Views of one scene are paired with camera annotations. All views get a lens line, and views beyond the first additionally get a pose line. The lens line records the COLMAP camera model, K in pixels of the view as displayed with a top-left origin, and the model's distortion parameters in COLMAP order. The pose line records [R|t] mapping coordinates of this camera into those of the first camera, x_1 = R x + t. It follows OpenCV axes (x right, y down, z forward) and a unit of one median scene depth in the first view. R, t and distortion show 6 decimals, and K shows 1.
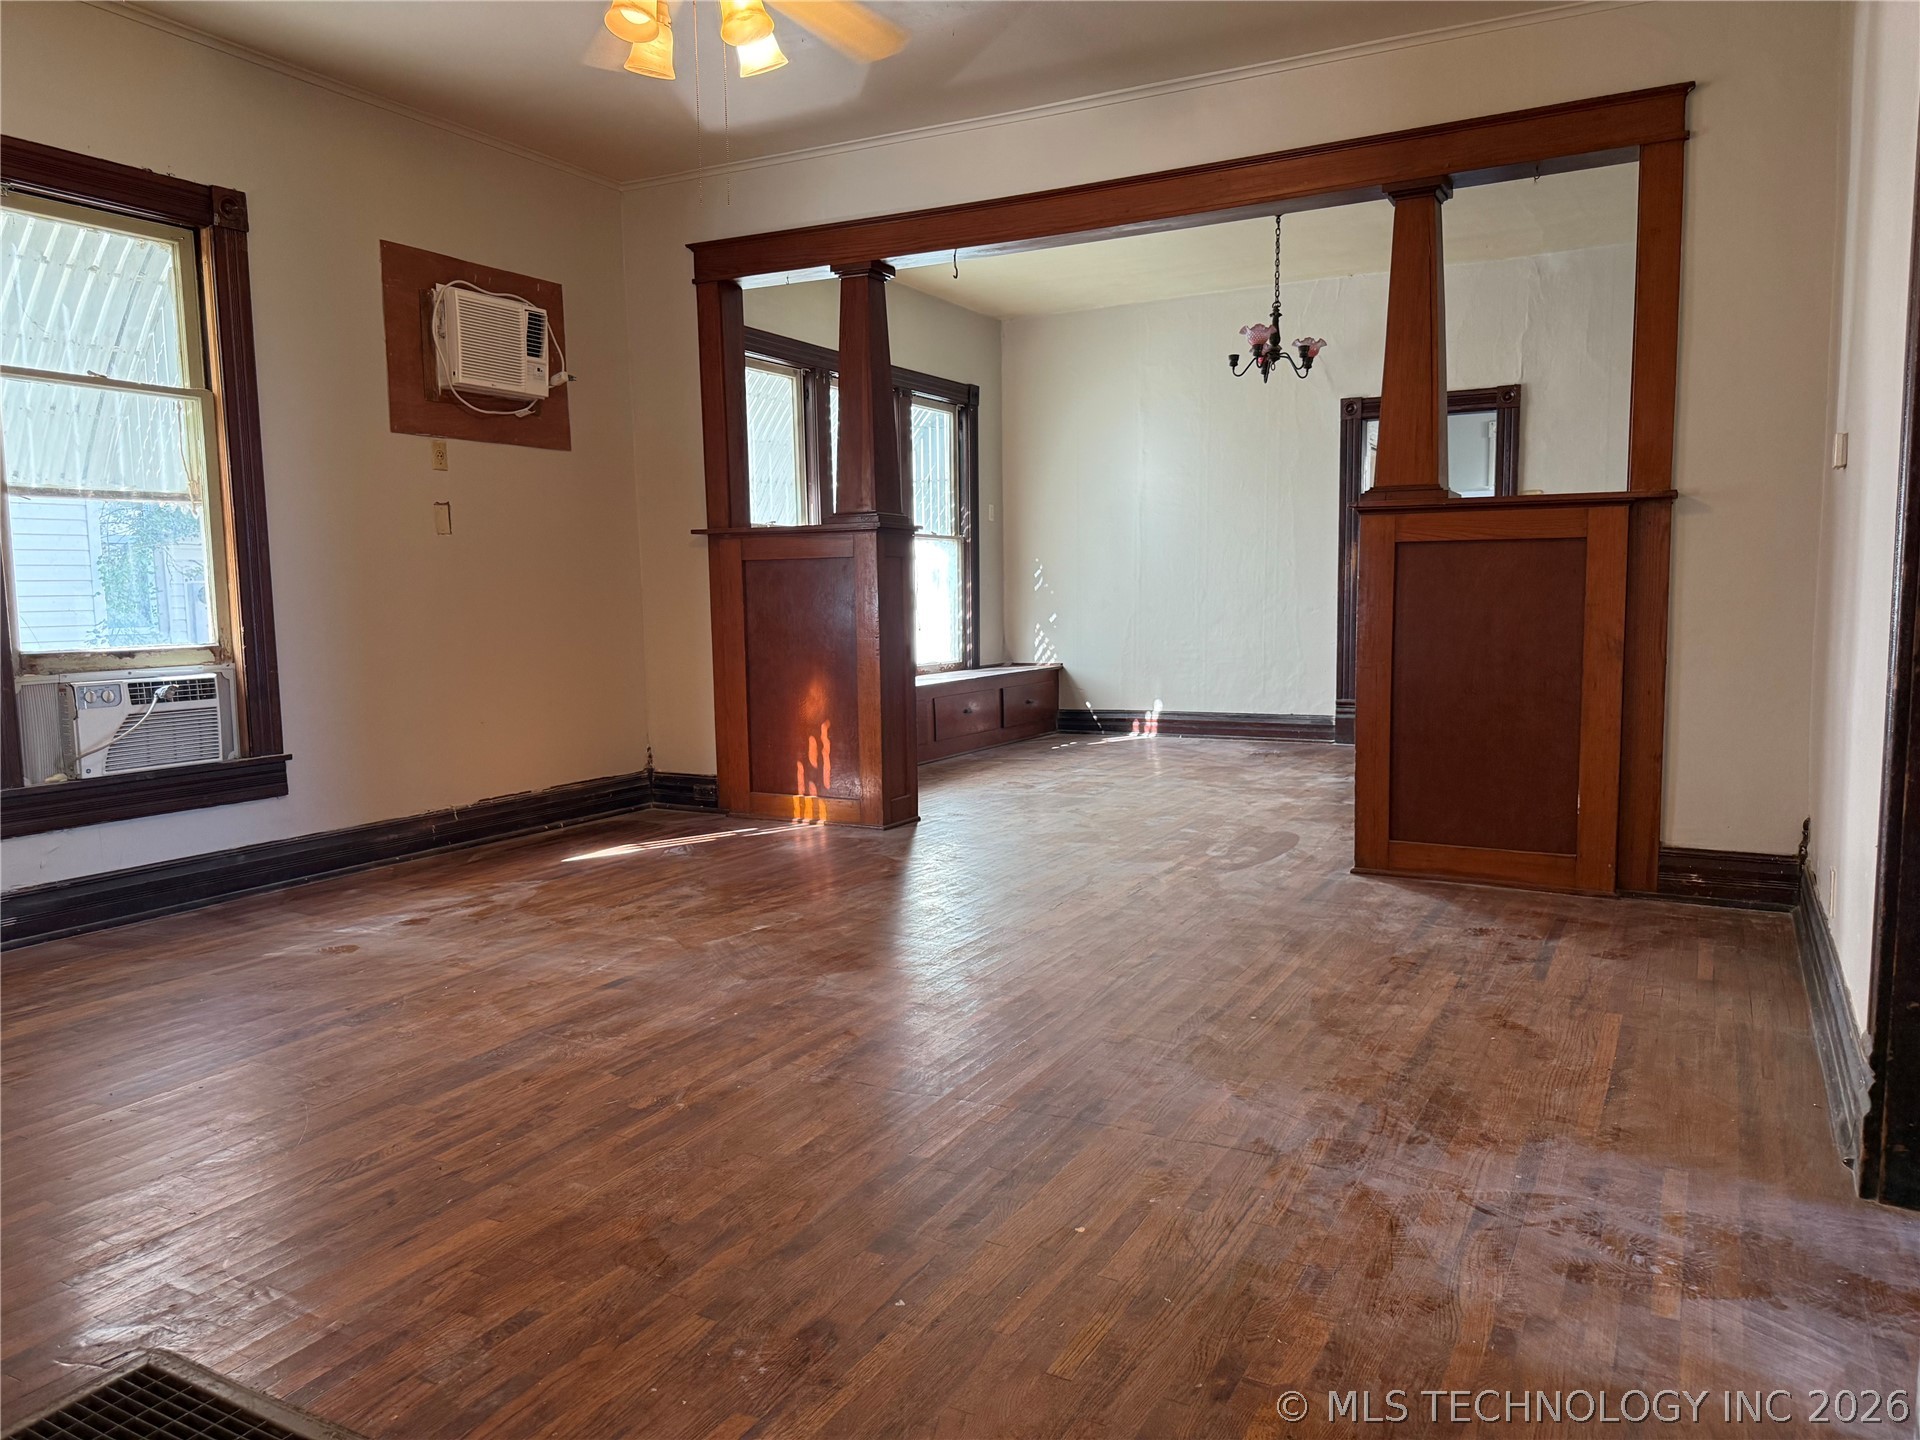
lens RADIAL K [[1347.0, 0, 957.4], [0, 1347.0, 733.8], [0, 0, 1]] dist [0.122452, -0.199515]
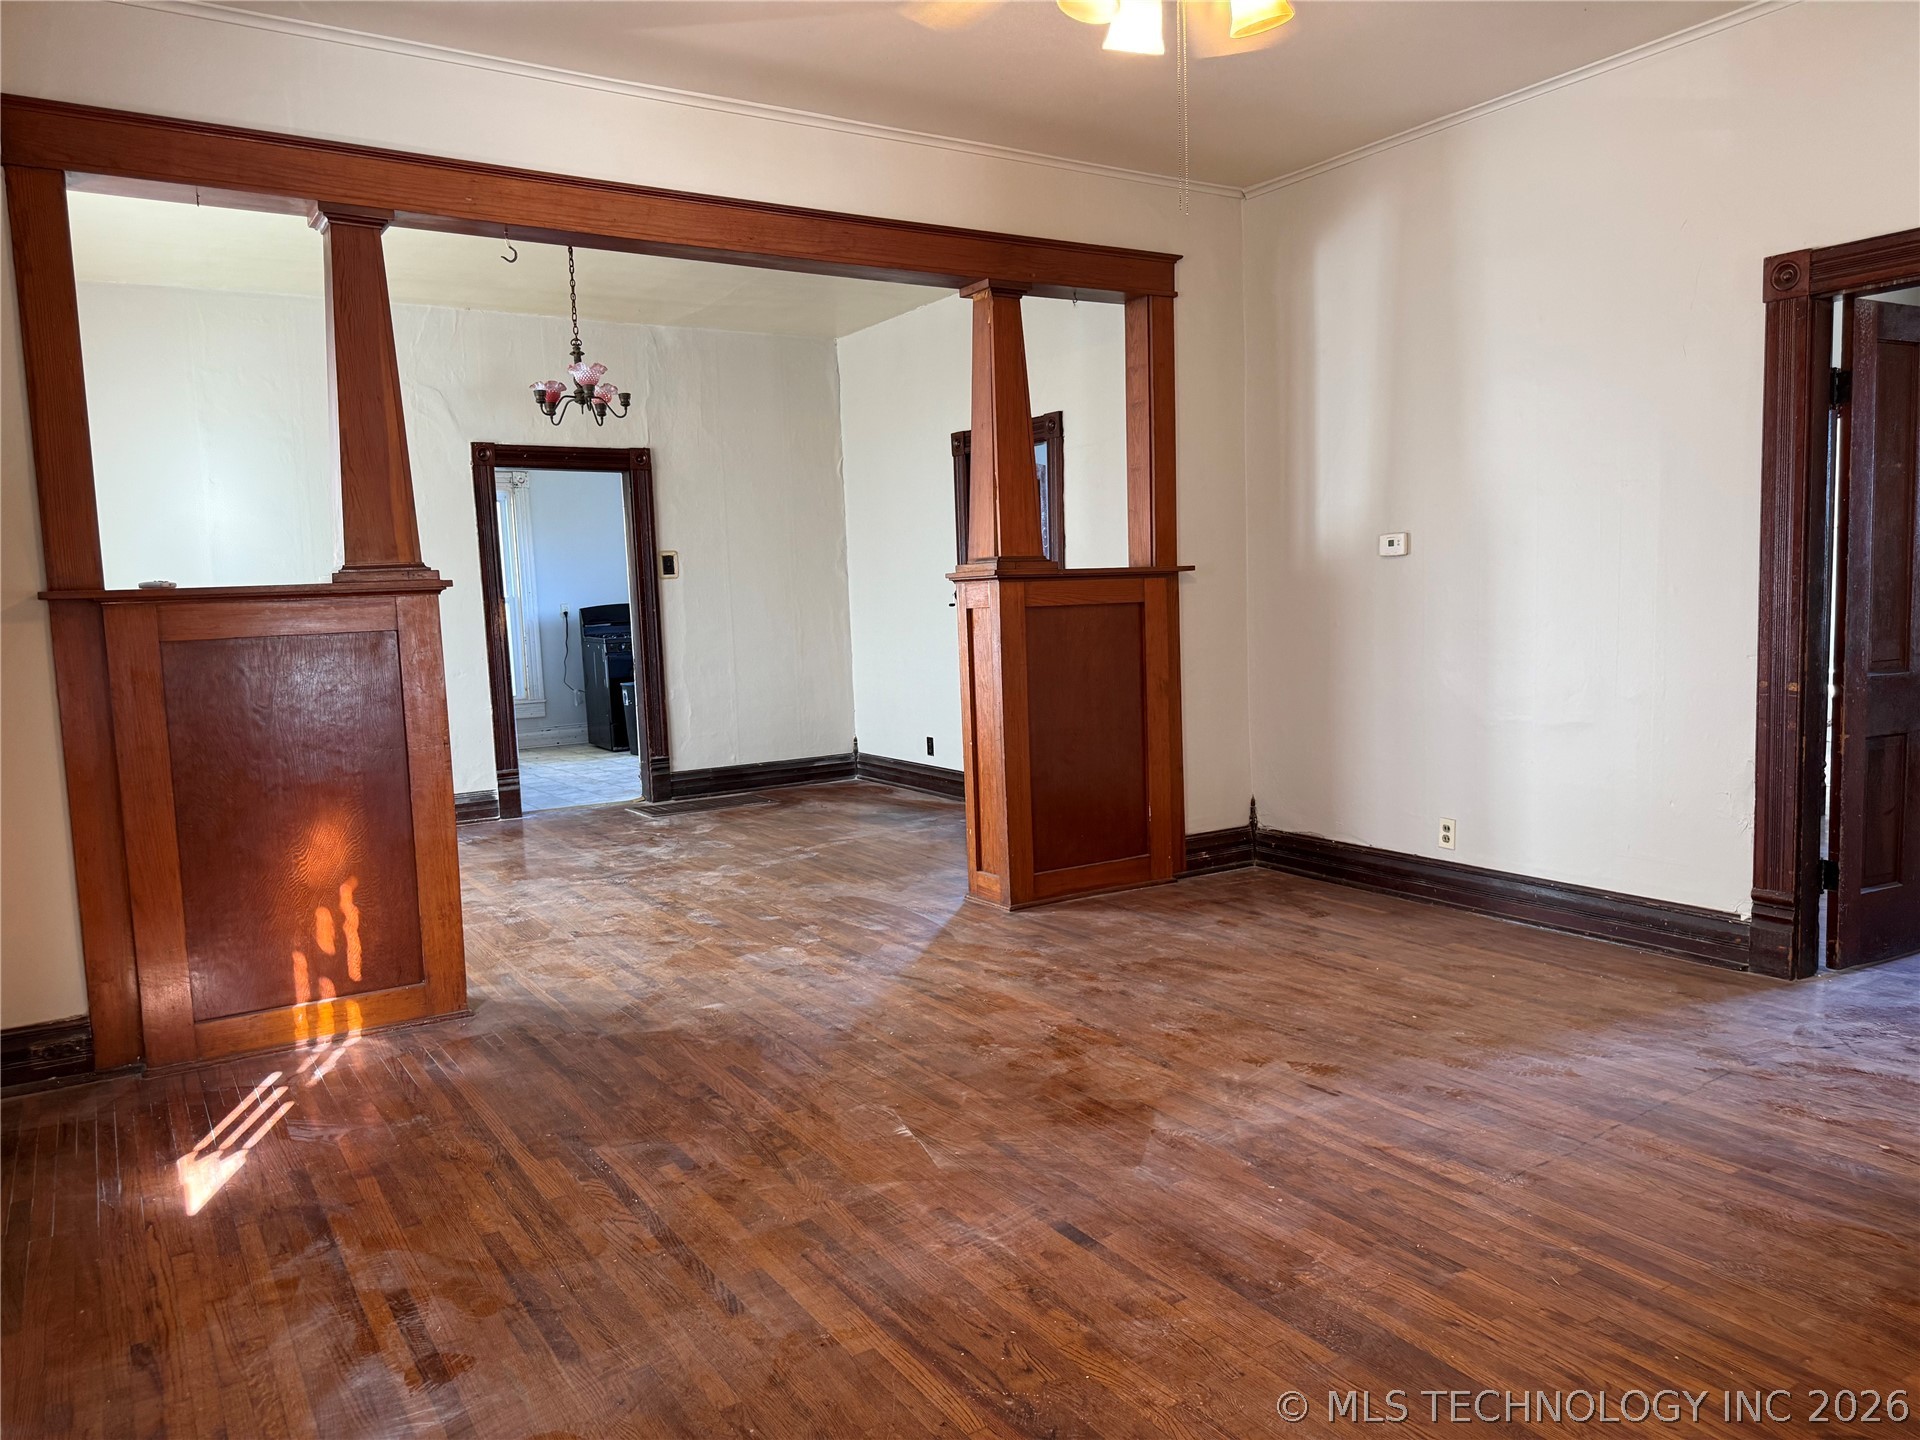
lens RADIAL K [[1370.0, 0, 960.0], [0, 1370.0, 720.0], [0, 0, 1]] dist [0.093531, -0.145016]
pose [[0.480087, -0.086566, 0.872939, -0.760433], [0.124334, 0.991788, 0.029972, -0.098406], [-0.868365, 0.094147, 0.486908, 0.570151]]
